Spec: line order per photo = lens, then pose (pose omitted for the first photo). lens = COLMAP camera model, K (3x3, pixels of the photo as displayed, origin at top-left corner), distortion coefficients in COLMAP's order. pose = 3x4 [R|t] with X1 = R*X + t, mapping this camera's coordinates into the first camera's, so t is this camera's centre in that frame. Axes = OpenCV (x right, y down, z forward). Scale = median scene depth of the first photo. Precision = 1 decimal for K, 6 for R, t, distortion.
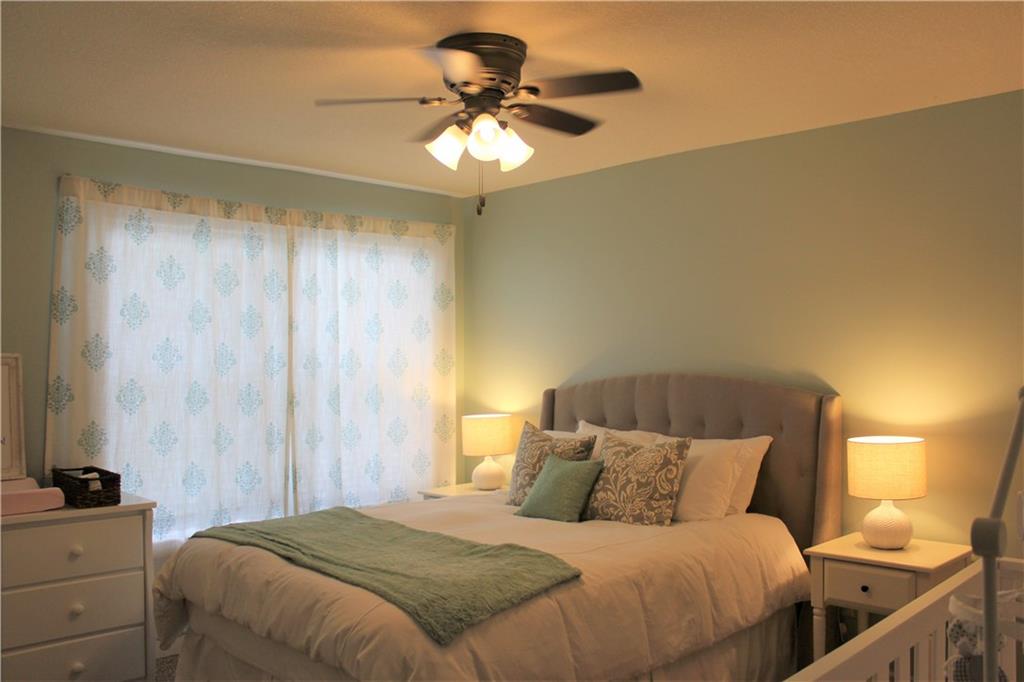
lens RADIAL K [[871.9, 0, 523.9], [0, 871.9, 342.7], [0, 0, 1]] dist [-0.171495, 0.134730]
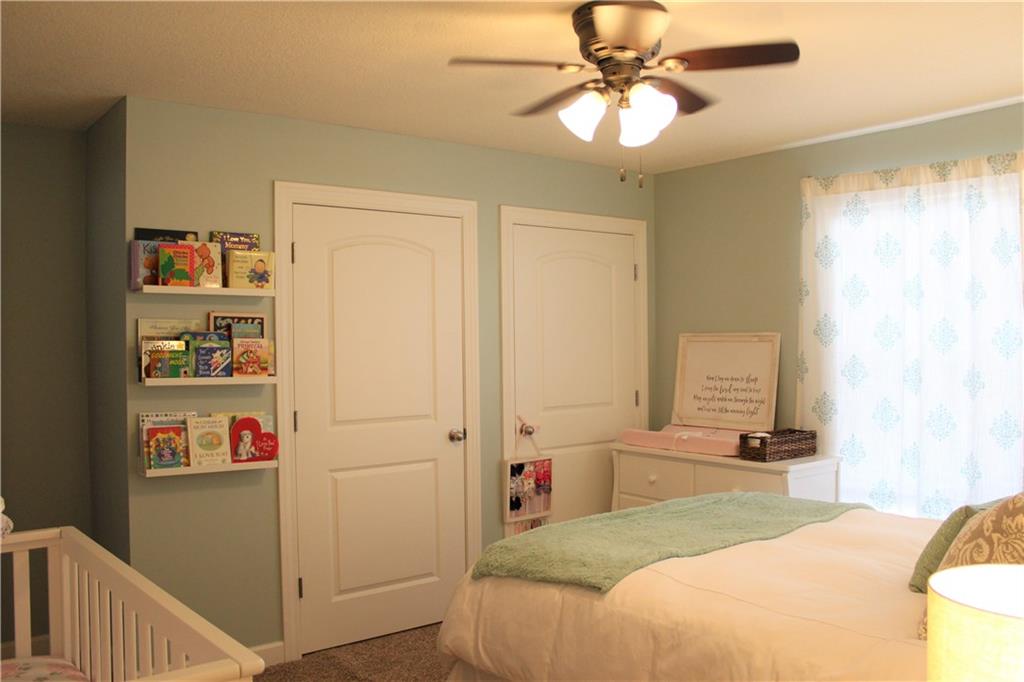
lens RADIAL K [[871.9, 0, 523.9], [0, 871.9, 342.7], [0, 0, 1]] dist [-0.171495, 0.134730]
pose [[-0.111597, 0.010023, -0.993703, 0.663212], [0.030855, 0.999502, 0.006616, 0.007572], [0.993274, -0.029922, -0.111851, 0.723411]]
